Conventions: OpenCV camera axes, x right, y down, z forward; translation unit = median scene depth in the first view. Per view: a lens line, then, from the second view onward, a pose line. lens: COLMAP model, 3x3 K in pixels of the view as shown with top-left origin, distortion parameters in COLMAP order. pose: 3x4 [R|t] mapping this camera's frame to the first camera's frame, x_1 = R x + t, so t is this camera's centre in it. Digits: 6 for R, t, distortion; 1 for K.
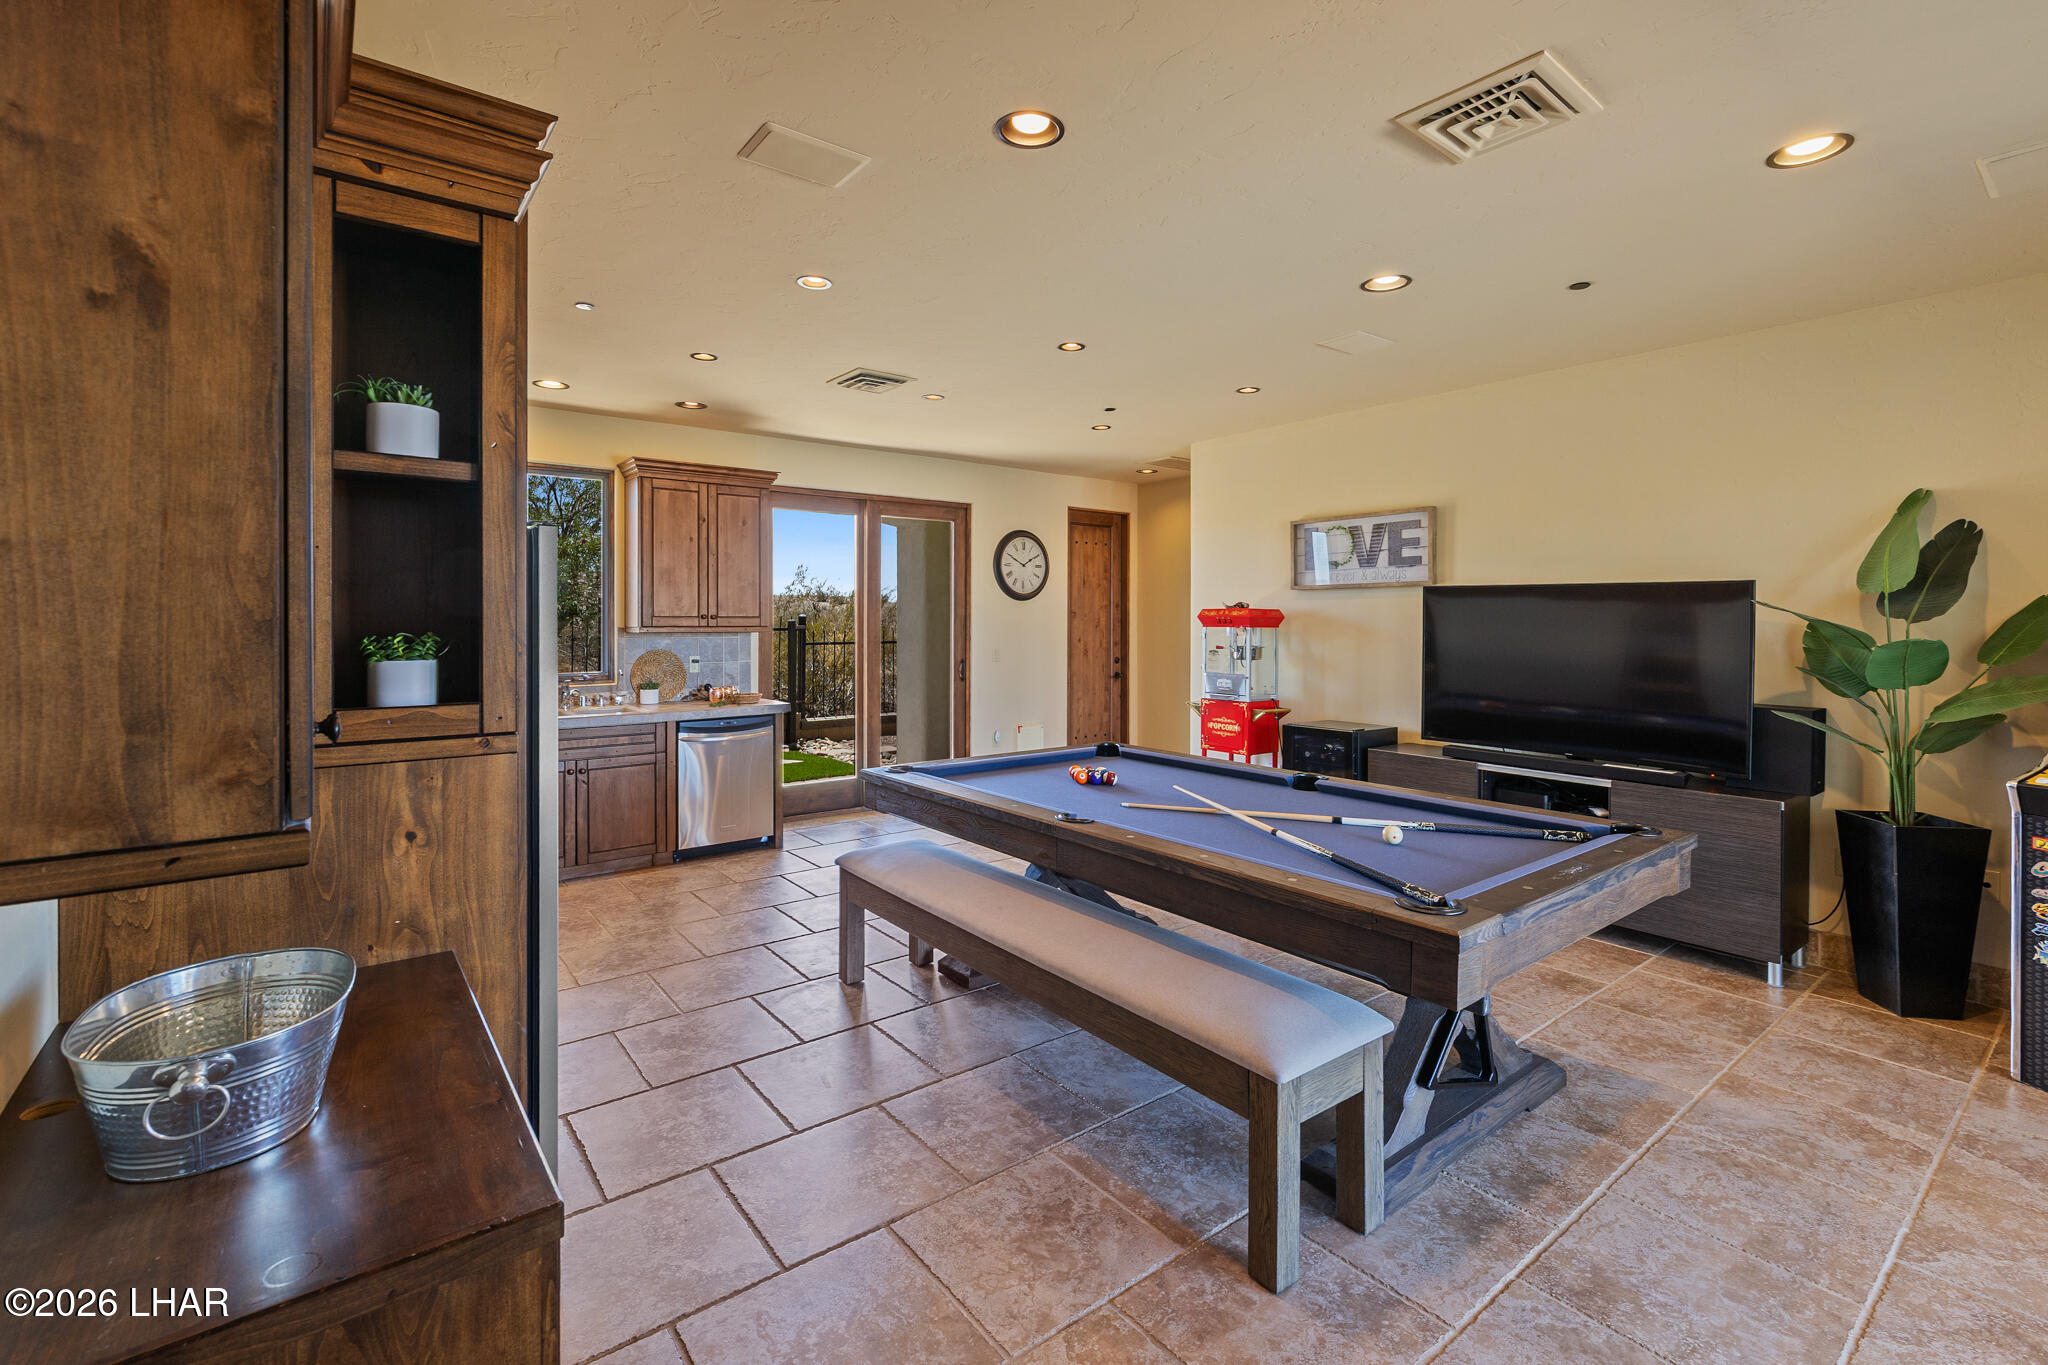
lens RADIAL K [[912.2, 0, 1022.2], [0, 912.2, 641.6], [0, 0, 1]] dist [0.000713, -0.000271]
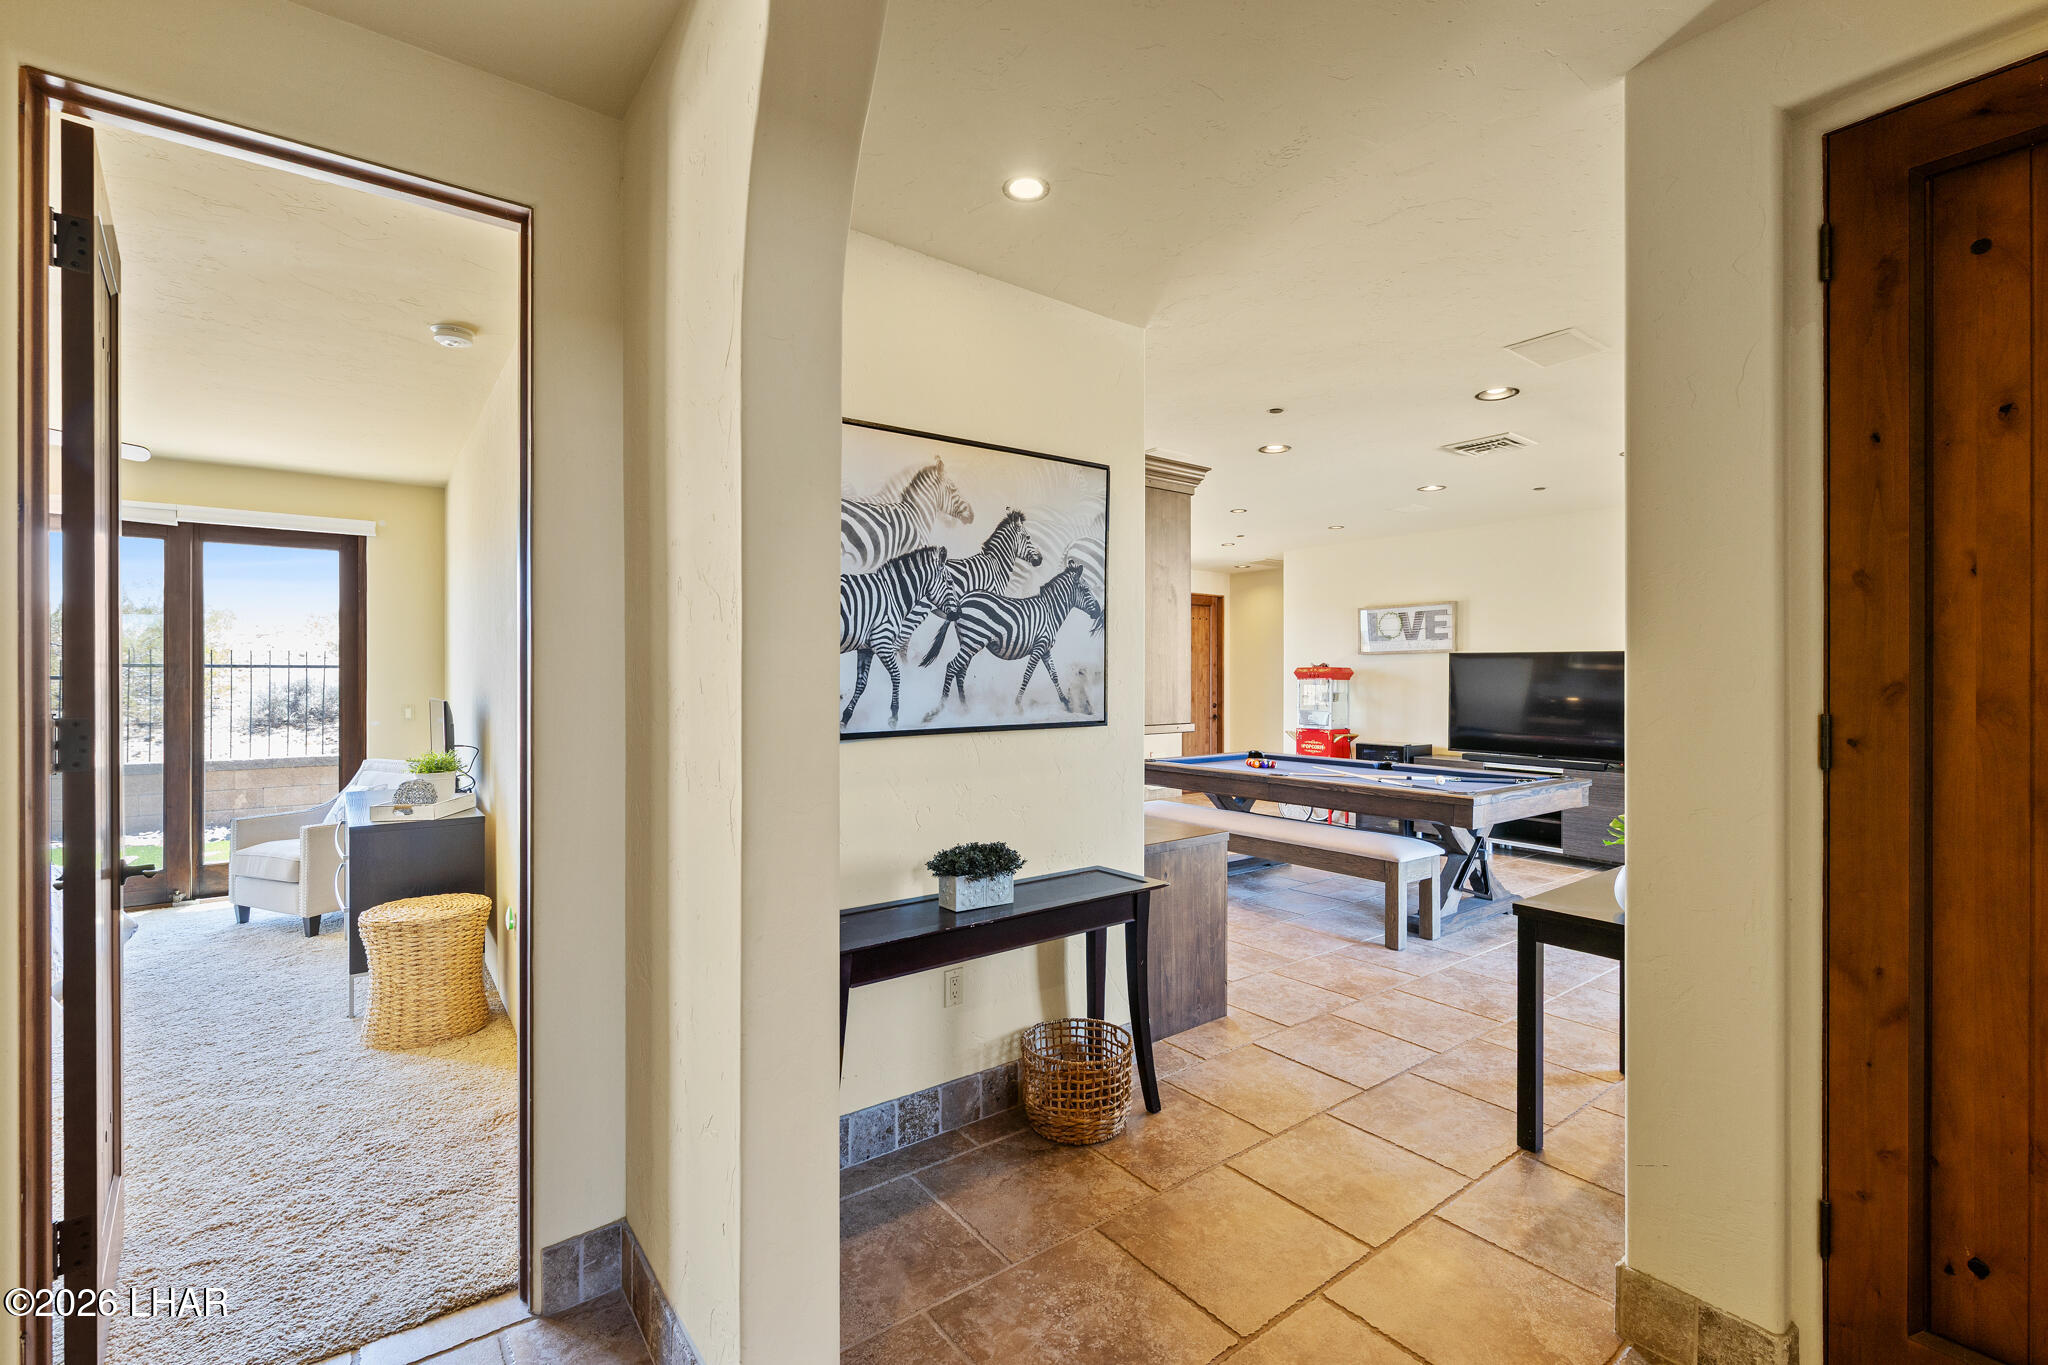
lens RADIAL K [[912.2, 0, 1020.9], [0, 912.2, 691.5], [0, 0, 1]] dist [0.000713, -0.000271]
pose [[0.999916, -0.000853, -0.012961, -0.249298], [0.000756, 0.999972, -0.007474, 0.015119], [0.012967, 0.007464, 0.999888, -0.519471]]
